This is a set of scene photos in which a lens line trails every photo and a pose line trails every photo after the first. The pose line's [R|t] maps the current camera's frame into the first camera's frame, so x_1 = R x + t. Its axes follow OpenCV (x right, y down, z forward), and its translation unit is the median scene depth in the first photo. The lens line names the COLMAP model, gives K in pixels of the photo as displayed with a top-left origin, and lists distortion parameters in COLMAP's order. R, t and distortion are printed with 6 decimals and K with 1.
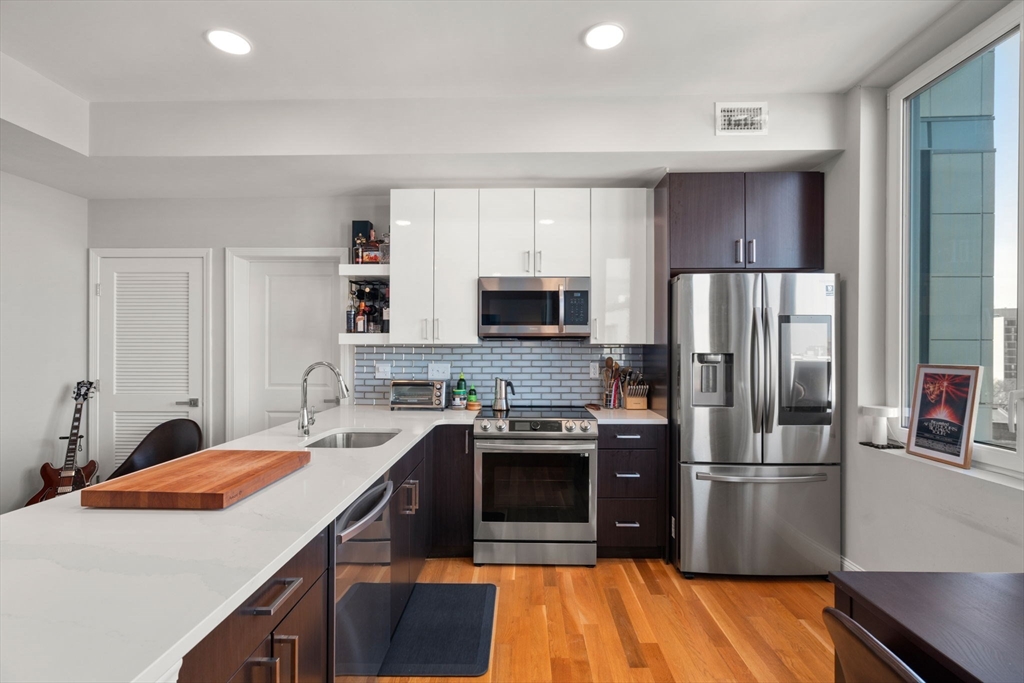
lens RADIAL K [[474.4, 0, 509.7], [0, 474.4, 345.3], [0, 0, 1]] dist [-0.009383, 0.004311]
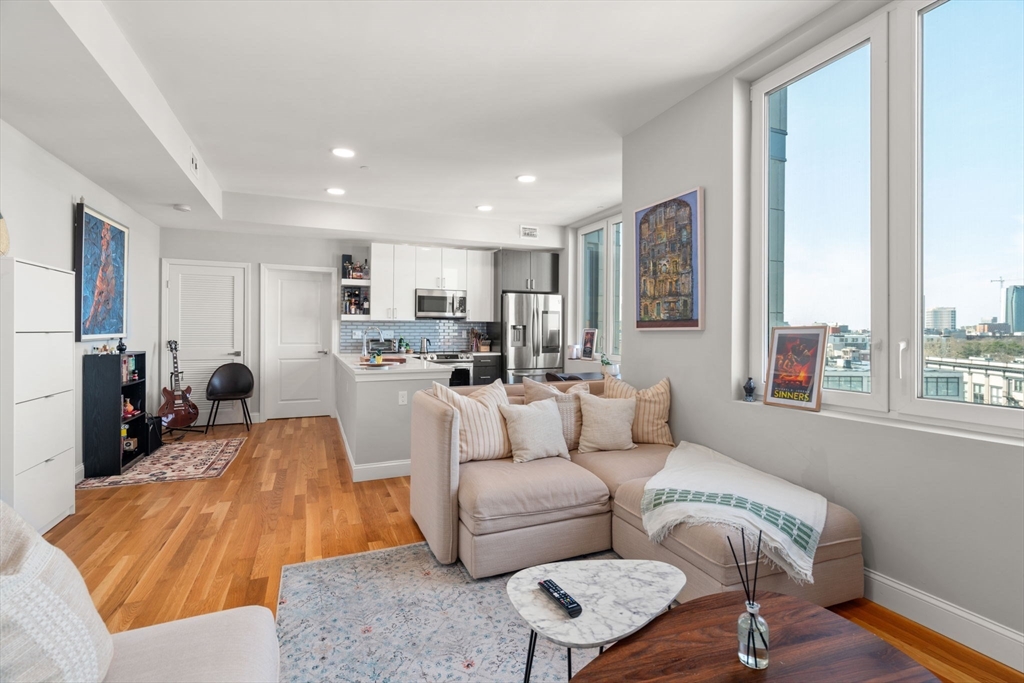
lens RADIAL K [[474.4, 0, 508.0], [0, 474.4, 326.4], [0, 0, 1]] dist [-0.009383, 0.004311]
pose [[0.913646, 0.007902, 0.406433, -0.537871], [-0.006822, 0.999968, -0.004105, 0.027408], [-0.406452, 0.000978, 0.913671, -1.064722]]
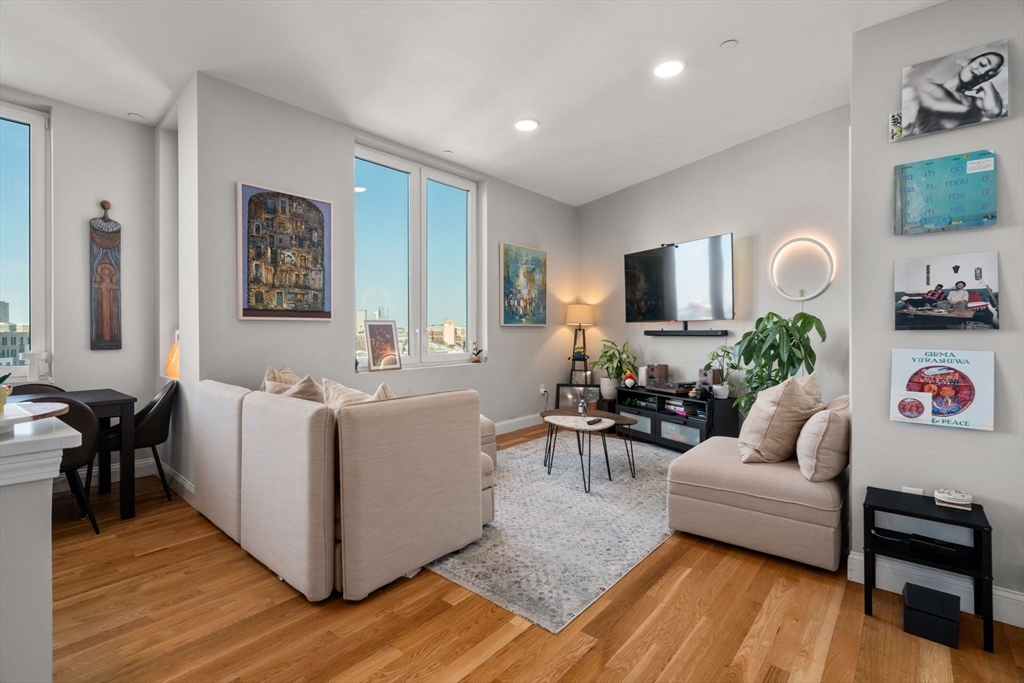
lens RADIAL K [[474.4, 0, 516.4], [0, 474.4, 337.3], [0, 0, 1]] dist [-0.009383, 0.004311]
pose [[-0.775597, -0.003875, 0.631217, -0.868783], [-0.003370, 0.999992, 0.001999, 0.063799], [-0.631220, -0.000576, -0.775604, 0.242439]]
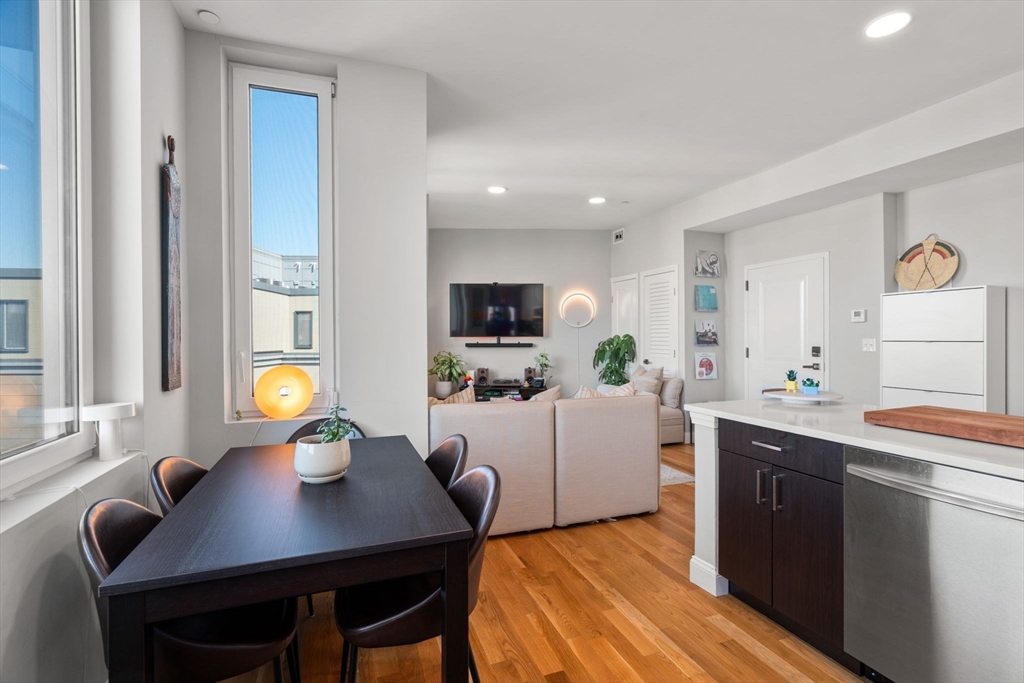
lens RADIAL K [[474.4, 0, 519.7], [0, 474.4, 341.5], [0, 0, 1]] dist [-0.009383, 0.004311]
pose [[-0.923140, 0.002213, -0.384457, 0.387725], [0.003229, 0.999993, -0.001996, 0.039961], [0.384449, -0.003084, -0.923141, 0.772376]]
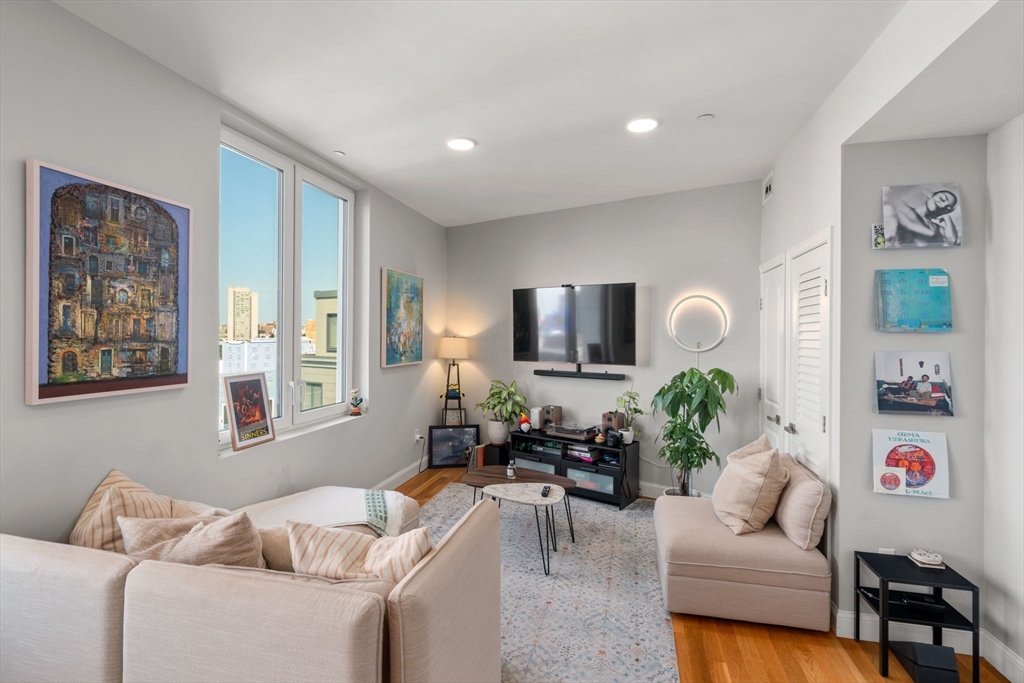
lens RADIAL K [[474.4, 0, 517.4], [0, 474.4, 340.5], [0, 0, 1]] dist [-0.009383, 0.004311]
pose [[-0.976462, -0.011003, 0.215407, -0.479009], [-0.011759, 0.999928, -0.002230, -0.049806], [-0.215367, -0.004711, -0.976522, 0.262100]]
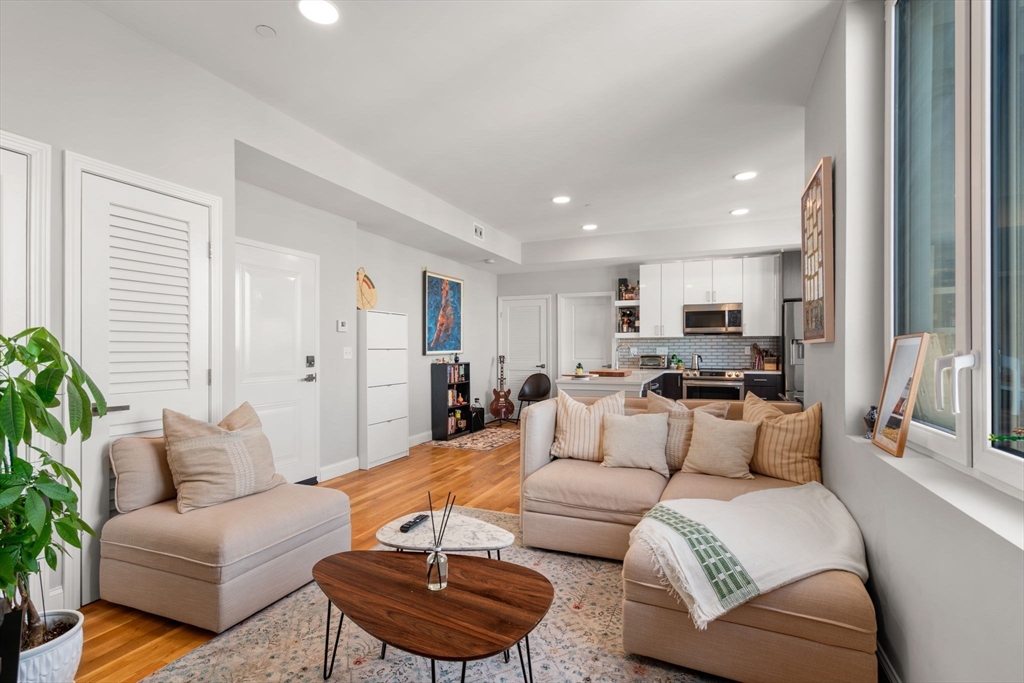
lens RADIAL K [[474.4, 0, 507.7], [0, 474.4, 353.1], [0, 0, 1]] dist [-0.009383, 0.004311]
pose [[0.926712, 0.000337, -0.375771, -0.000645], [0.005856, 0.999865, 0.015339, 0.031151], [0.375726, -0.016415, 0.926586, -1.219859]]
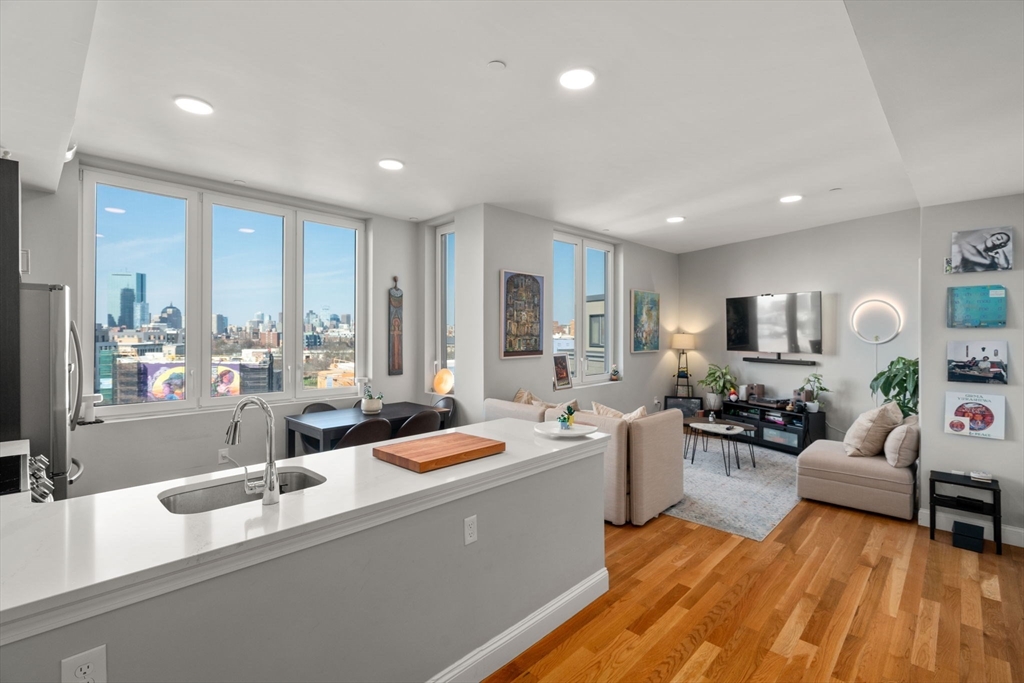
lens RADIAL K [[474.4, 0, 514.9], [0, 474.4, 333.7], [0, 0, 1]] dist [-0.009383, 0.004311]
pose [[-0.735652, -0.004219, 0.677346, -0.865798], [-0.008917, 0.999954, -0.003456, -0.044860], [-0.677301, -0.008582, -0.735656, 0.938627]]
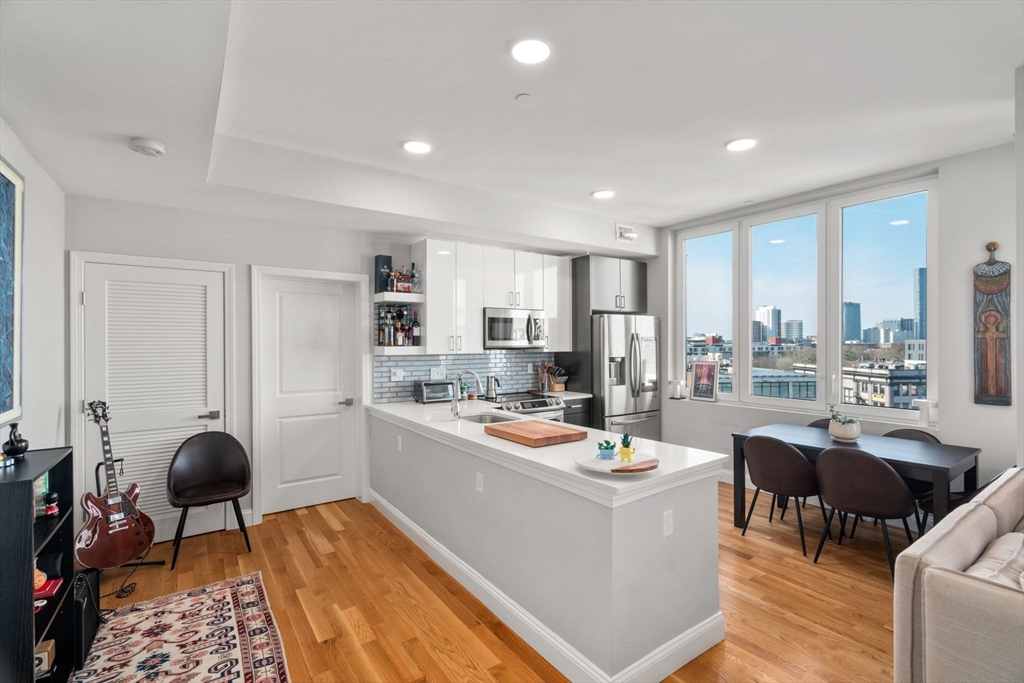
lens RADIAL K [[464.2, 0, 505.0], [0, 464.2, 338.3], [0, 0, 1]] dist [-0.007653, 0.001324]
pose [[0.807978, 0.000542, 0.589212, -0.850114], [0.002312, 0.999989, -0.004091, -0.042659], [-0.589207, 0.004668, 0.807968, -0.192510]]
